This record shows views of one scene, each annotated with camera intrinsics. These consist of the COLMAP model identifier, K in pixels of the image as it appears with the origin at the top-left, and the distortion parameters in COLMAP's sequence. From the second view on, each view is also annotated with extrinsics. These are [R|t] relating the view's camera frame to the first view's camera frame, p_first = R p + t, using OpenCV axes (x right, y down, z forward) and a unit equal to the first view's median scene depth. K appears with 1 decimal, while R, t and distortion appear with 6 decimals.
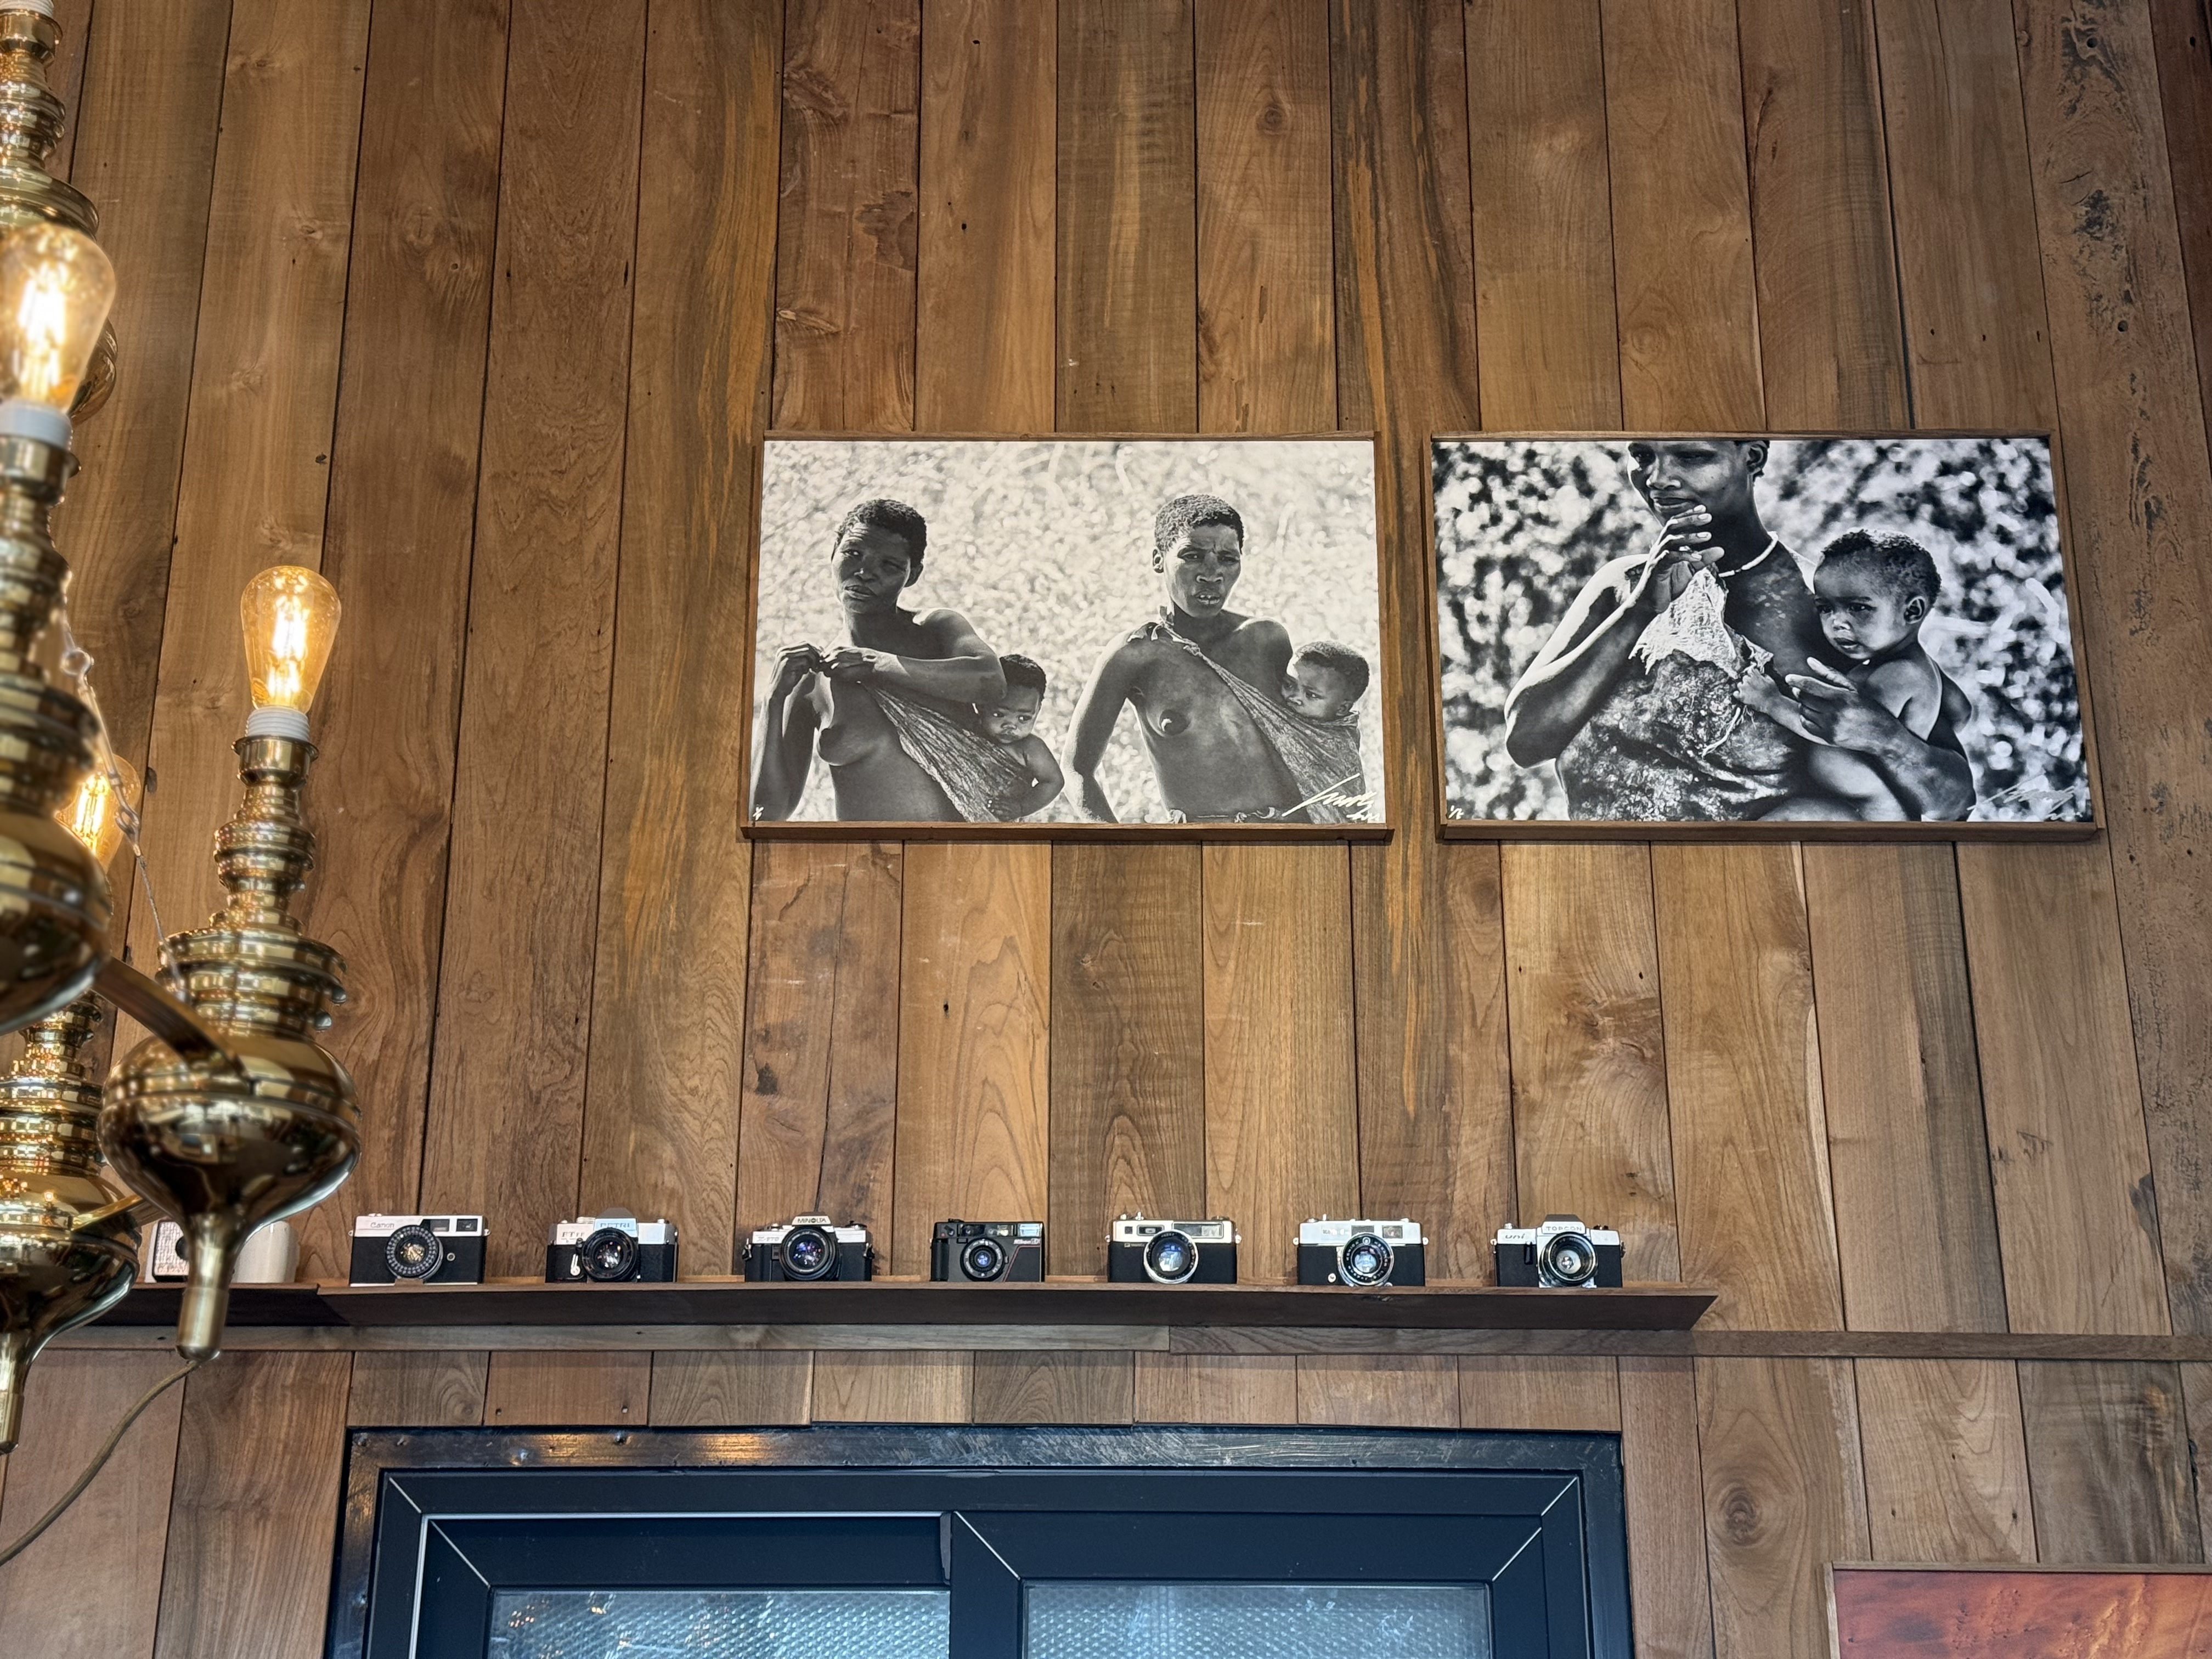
lens RADIAL K [[3080.9, 0, 1116.3], [0, 3080.9, 831.5], [0, 0, 1]] dist [0.123119, 0.000000]
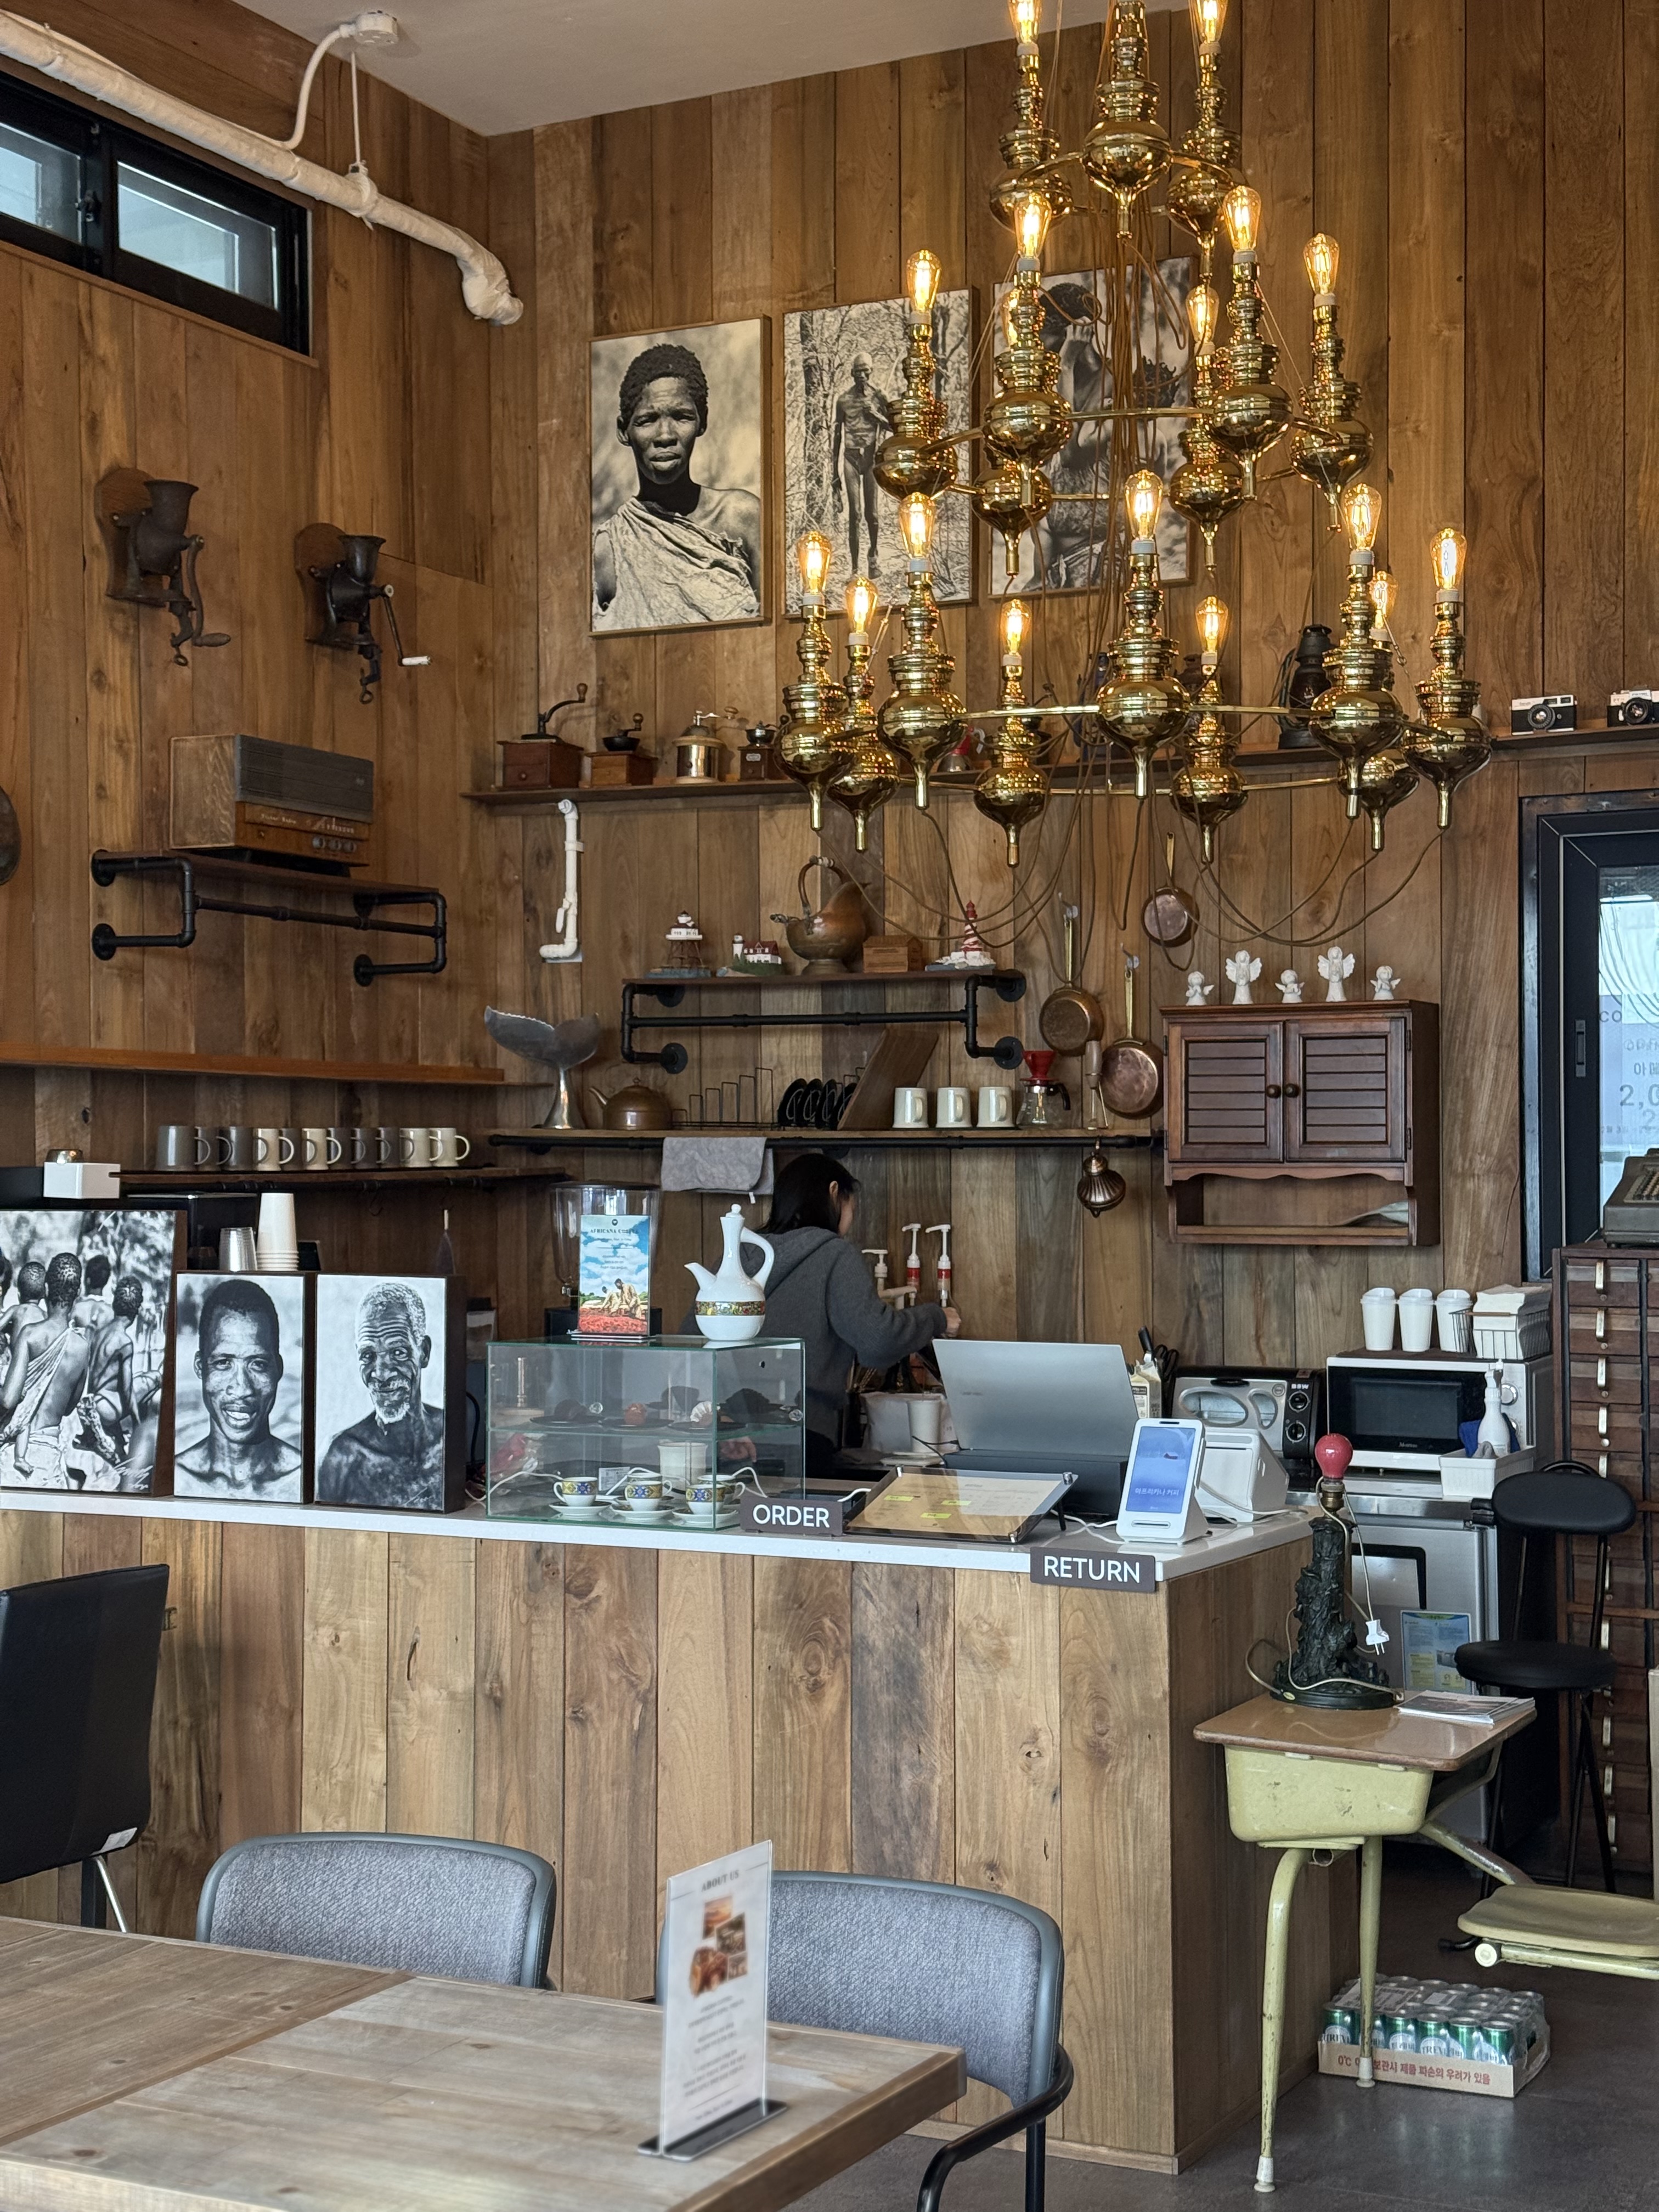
lens RADIAL K [[3080.9, 0, 841.9], [0, 3080.9, 1105.0], [0, 0, 1]] dist [0.123119, 0.000000]
pose [[0.885870, -0.011534, -0.463790, 0.288706], [0.171090, 0.937351, 0.303482, -0.299021], [0.431234, -0.348195, 0.832344, -0.919914]]
